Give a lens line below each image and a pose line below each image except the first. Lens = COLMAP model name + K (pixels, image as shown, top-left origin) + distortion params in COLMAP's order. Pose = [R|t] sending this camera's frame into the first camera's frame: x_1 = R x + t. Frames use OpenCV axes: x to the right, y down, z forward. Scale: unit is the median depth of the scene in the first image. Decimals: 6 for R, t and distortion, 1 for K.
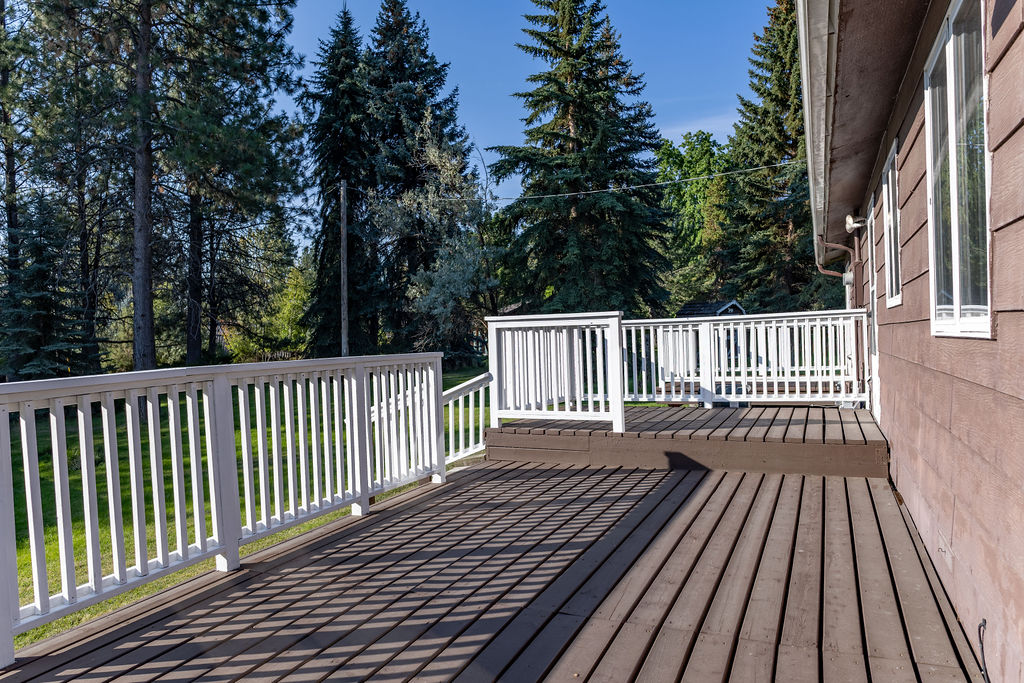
lens RADIAL K [[692.5, 0, 507.9], [0, 692.5, 346.2], [0, 0, 1]] dist [0.010903, -0.010429]
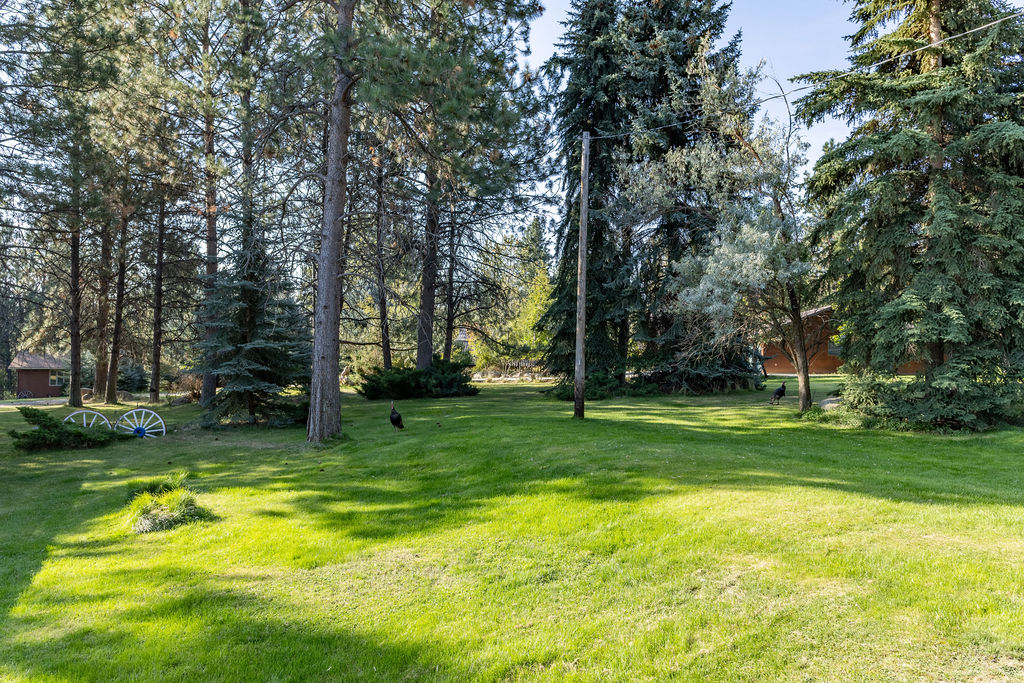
lens RADIAL K [[692.5, 0, 507.9], [0, 692.5, 346.2], [0, 0, 1]] dist [0.010903, -0.010429]
pose [[0.935021, 0.030983, -0.353236, -0.031469], [-0.037563, 0.999225, -0.011785, 0.000758], [0.352597, 0.024288, 0.935460, 0.189982]]
